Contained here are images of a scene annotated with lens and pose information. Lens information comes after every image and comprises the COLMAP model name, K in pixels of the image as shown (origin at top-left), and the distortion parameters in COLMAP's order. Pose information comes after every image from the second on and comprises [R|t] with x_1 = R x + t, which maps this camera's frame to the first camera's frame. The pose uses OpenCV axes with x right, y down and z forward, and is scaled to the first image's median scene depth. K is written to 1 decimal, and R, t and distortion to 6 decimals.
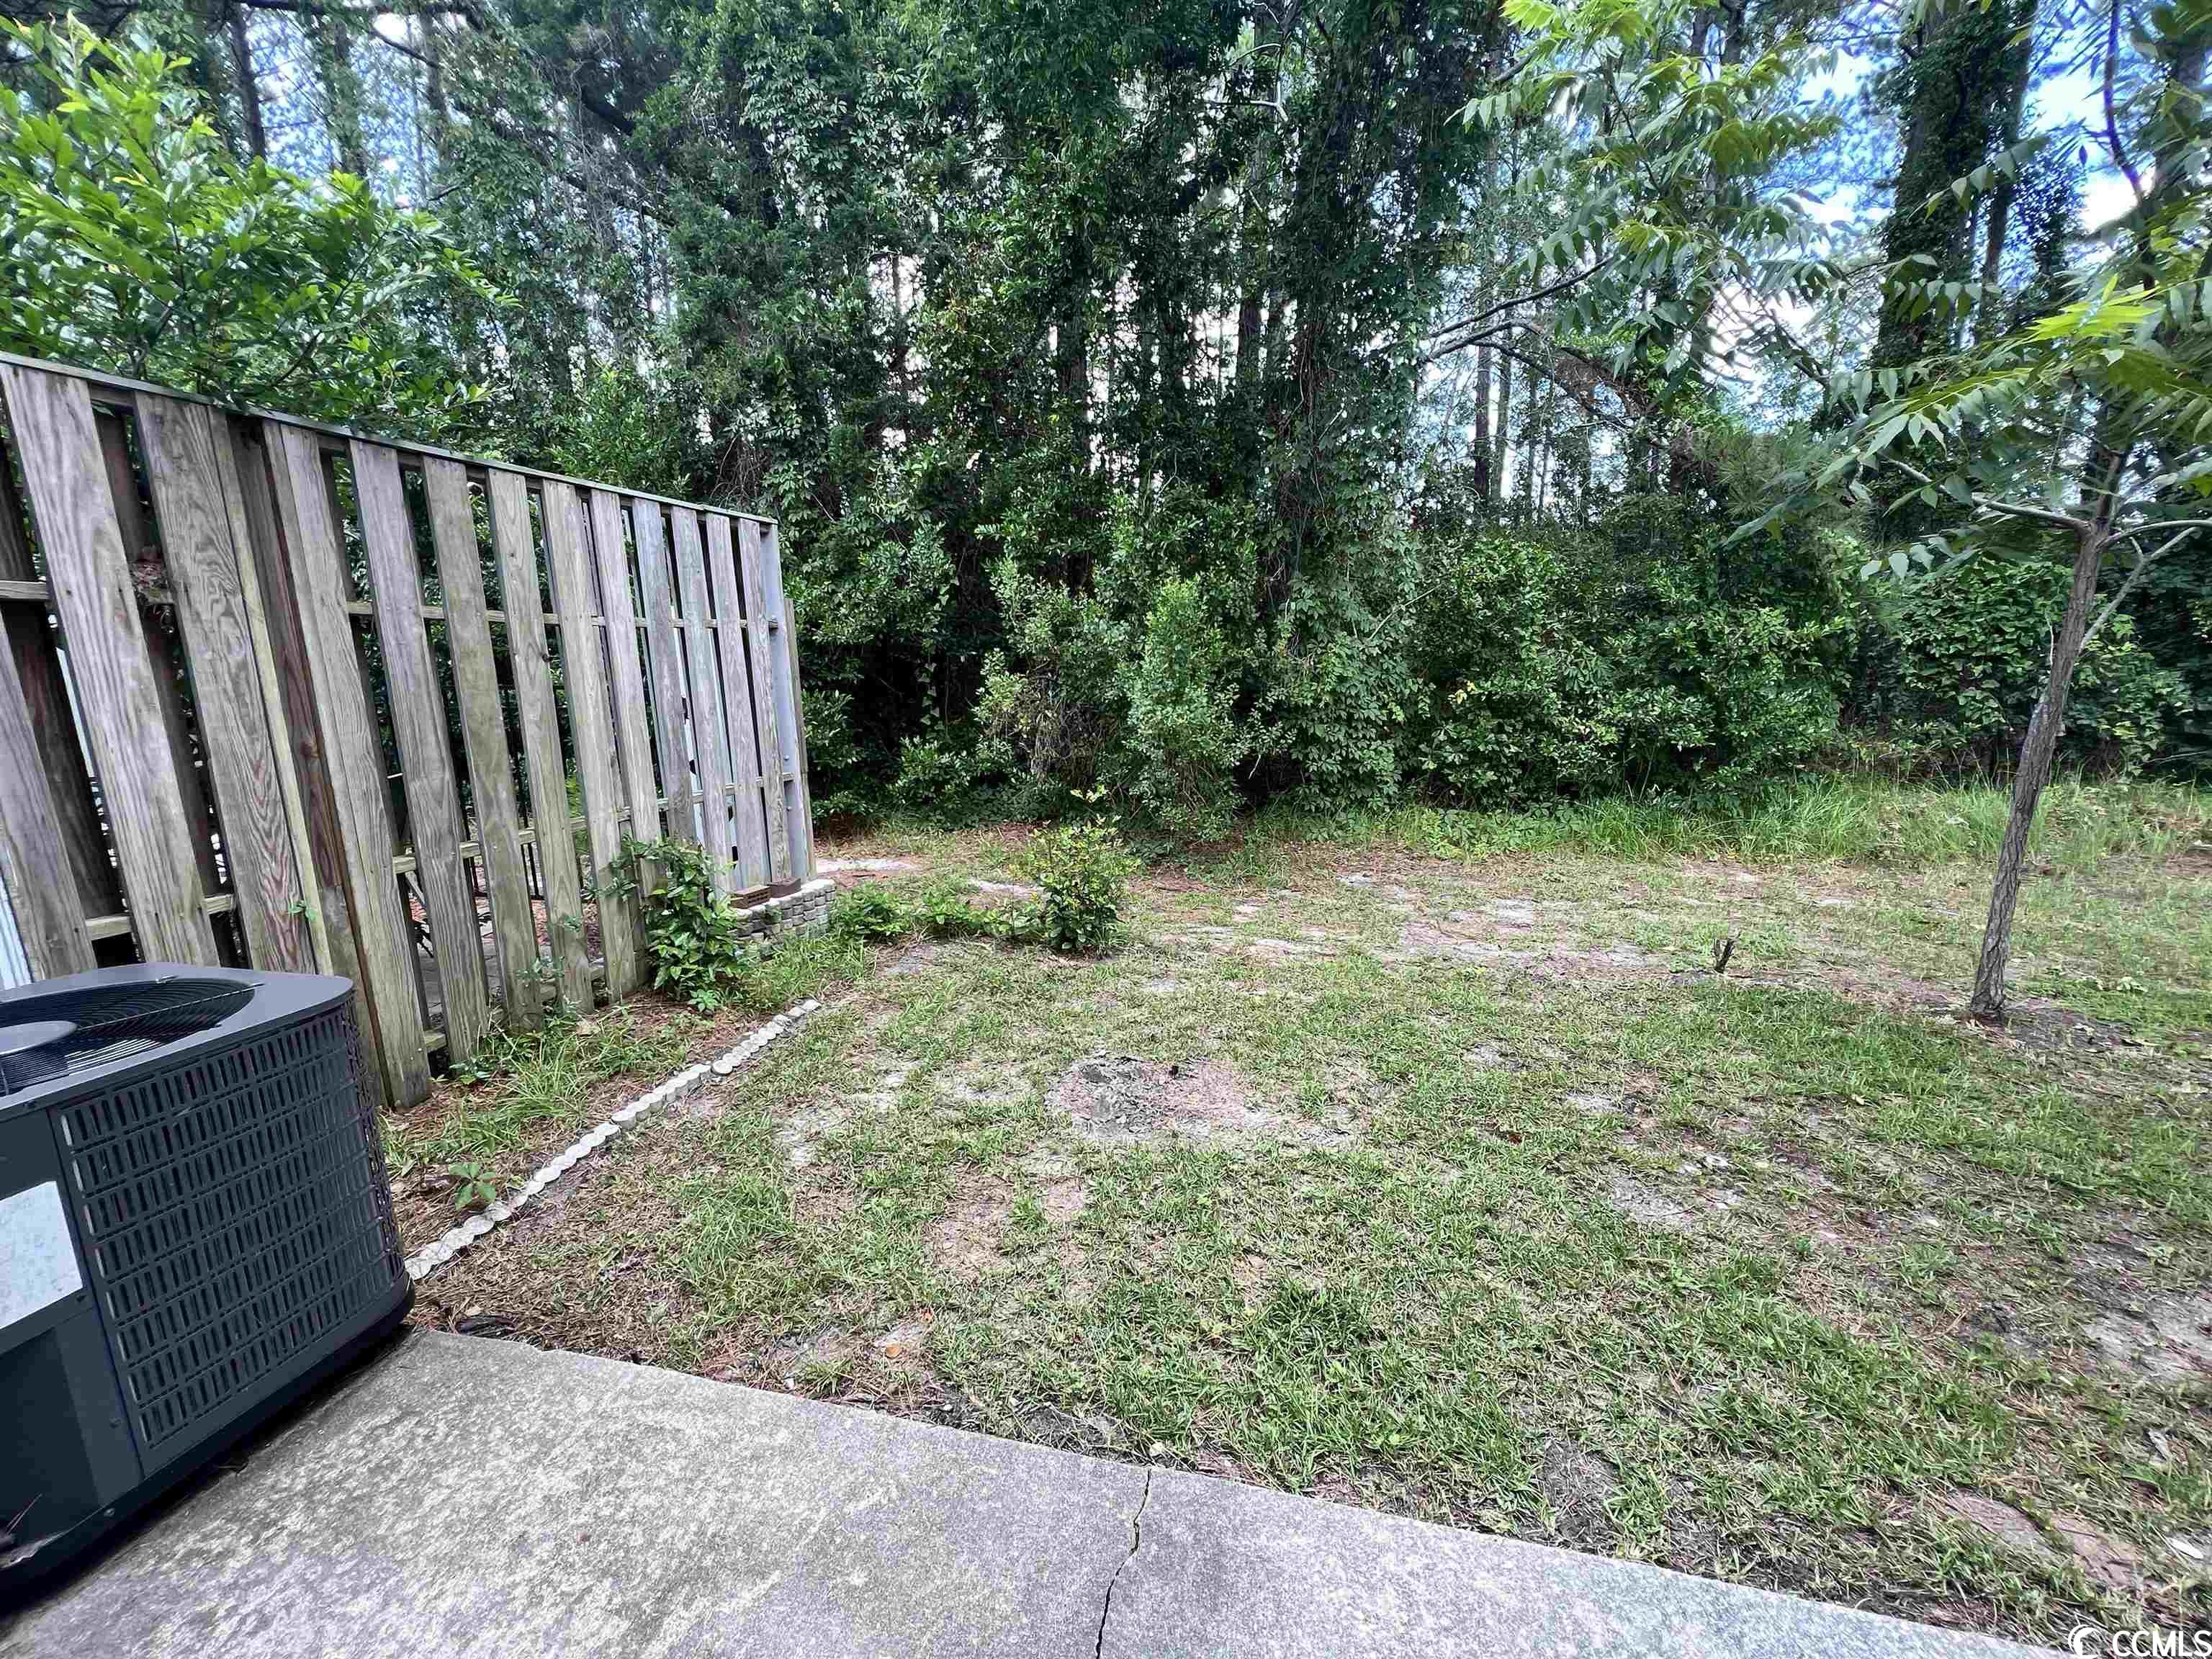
lens RADIAL K [[890.6, 0, 1113.0], [0, 890.6, 831.4], [0, 0, 1]] dist [0.003312, 0.000004]
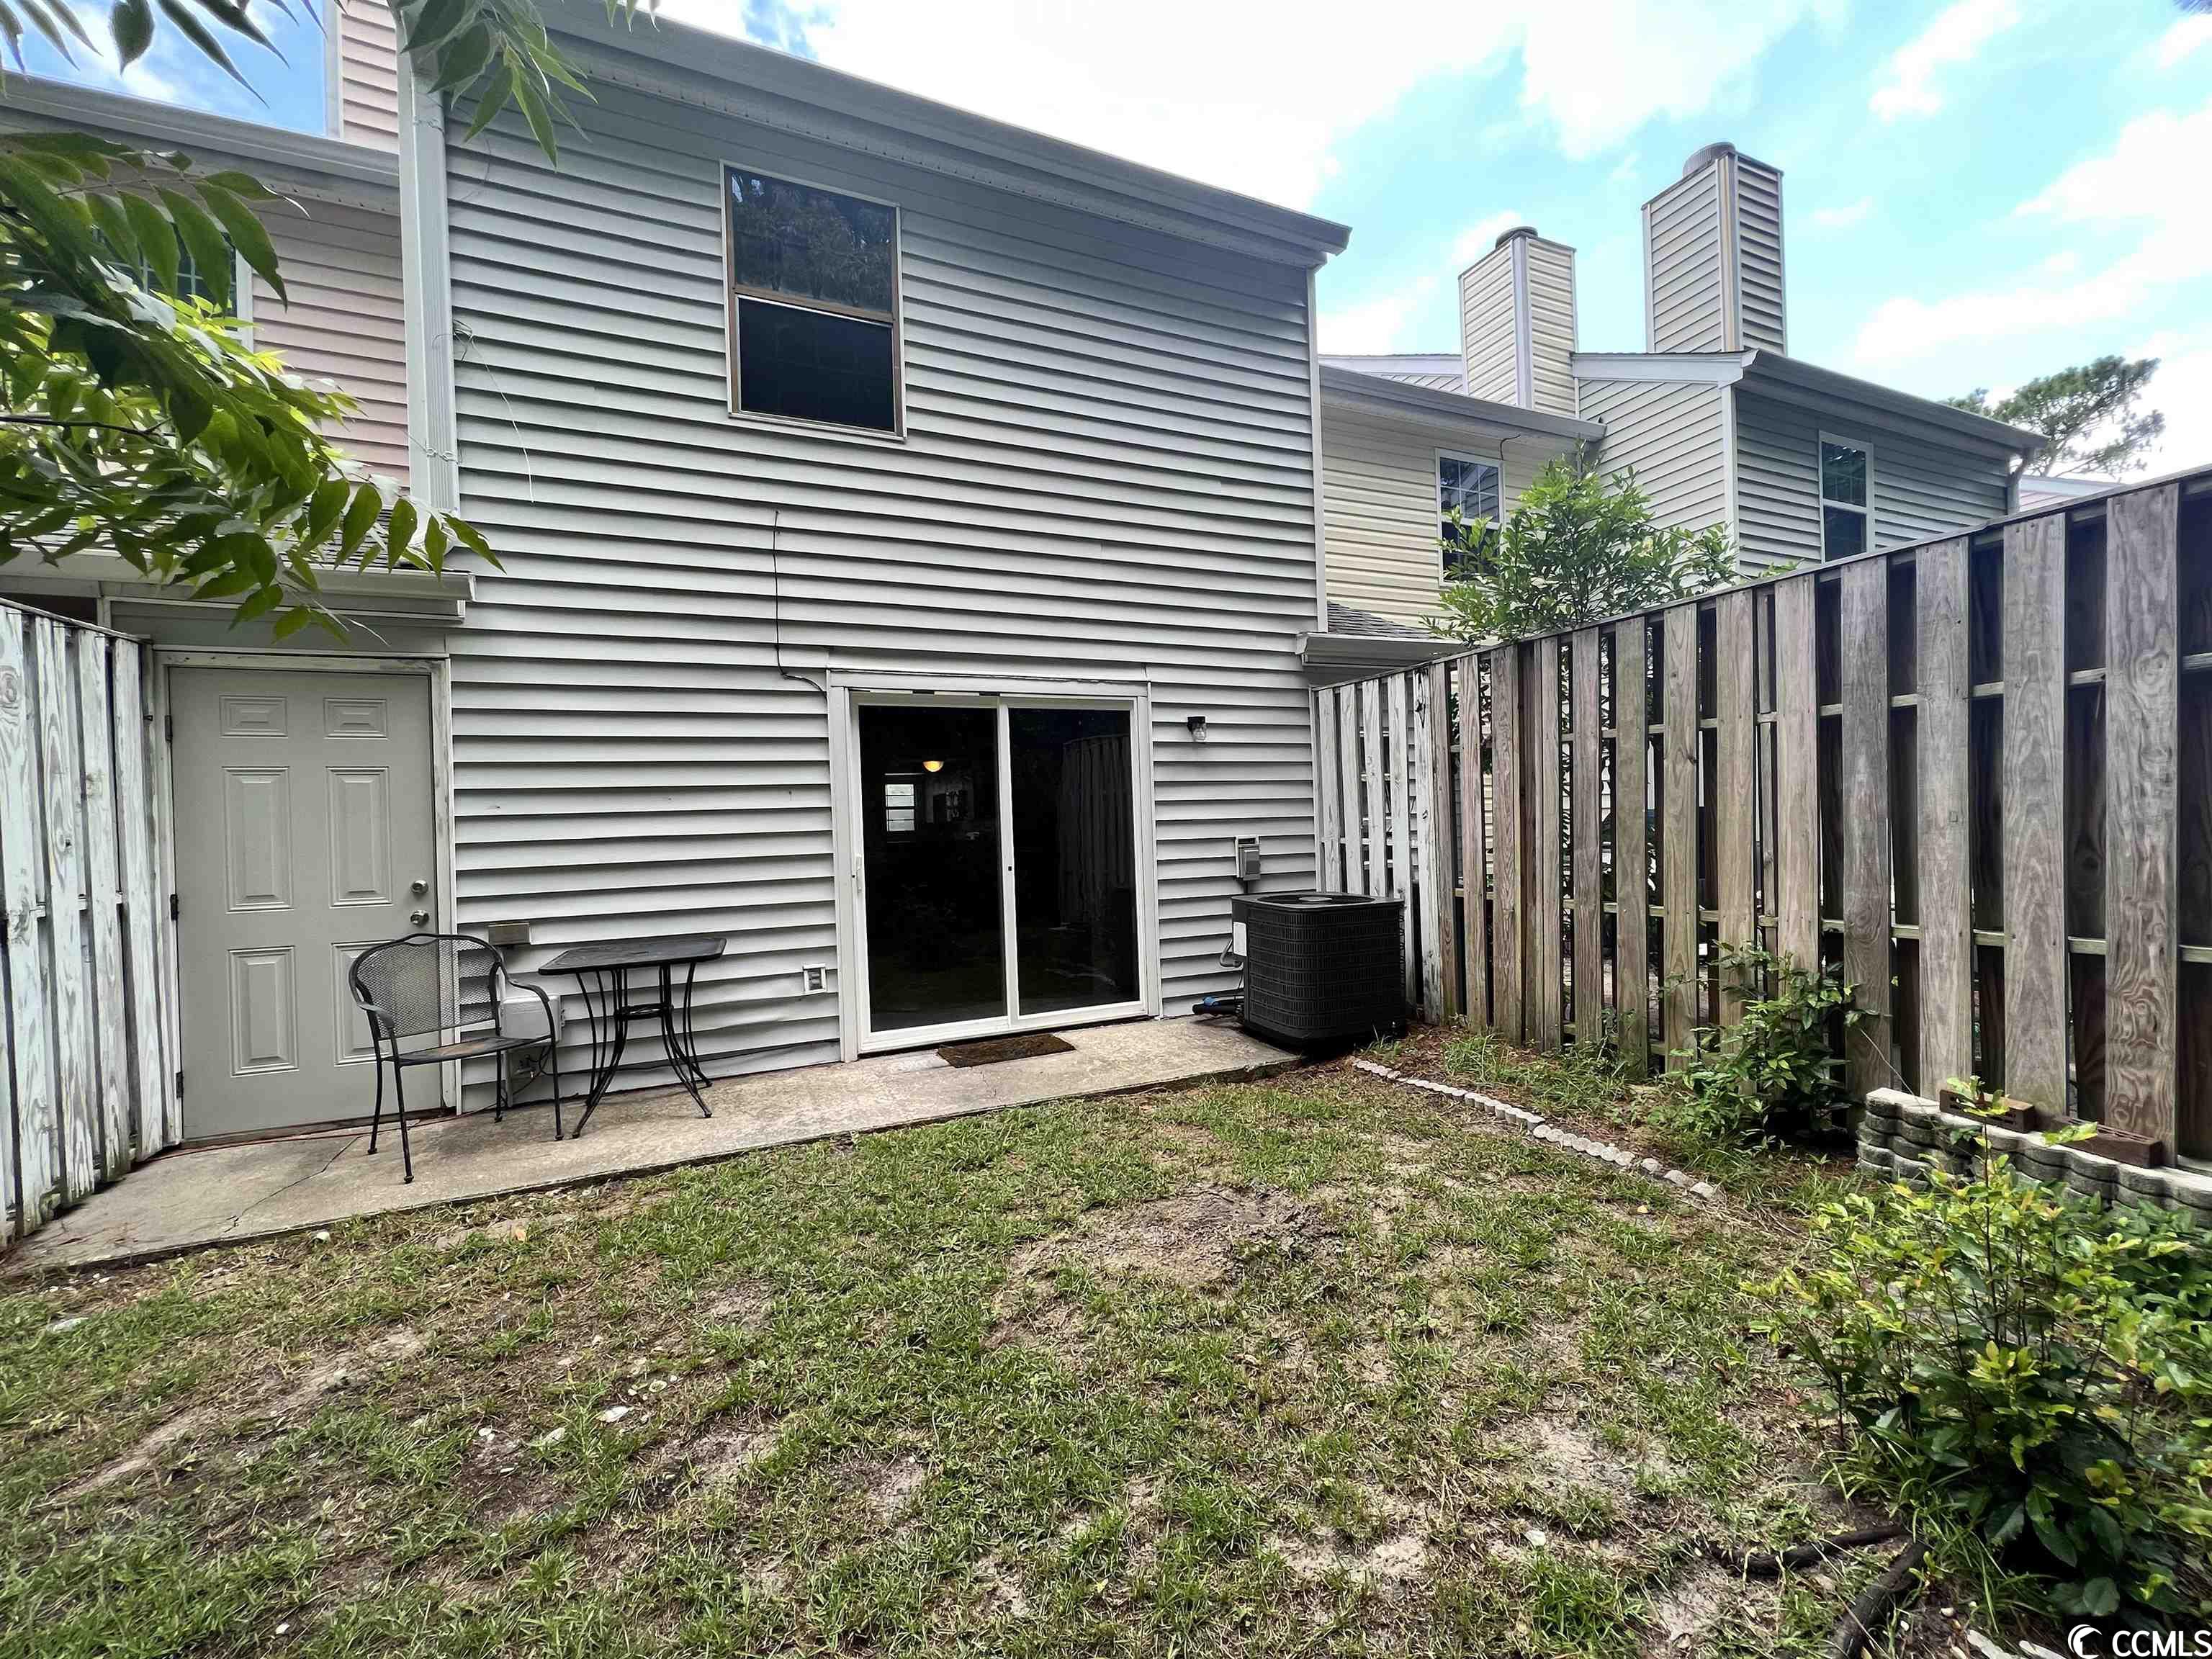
lens RADIAL K [[890.6, 0, 1117.0], [0, 890.6, 833.5], [0, 0, 1]] dist [0.003312, 0.000004]
pose [[-0.791311, 0.060281, -0.608435, 0.670921], [-0.061864, 0.982127, 0.177762, -0.280040], [0.608276, 0.178305, -0.773439, 1.557032]]
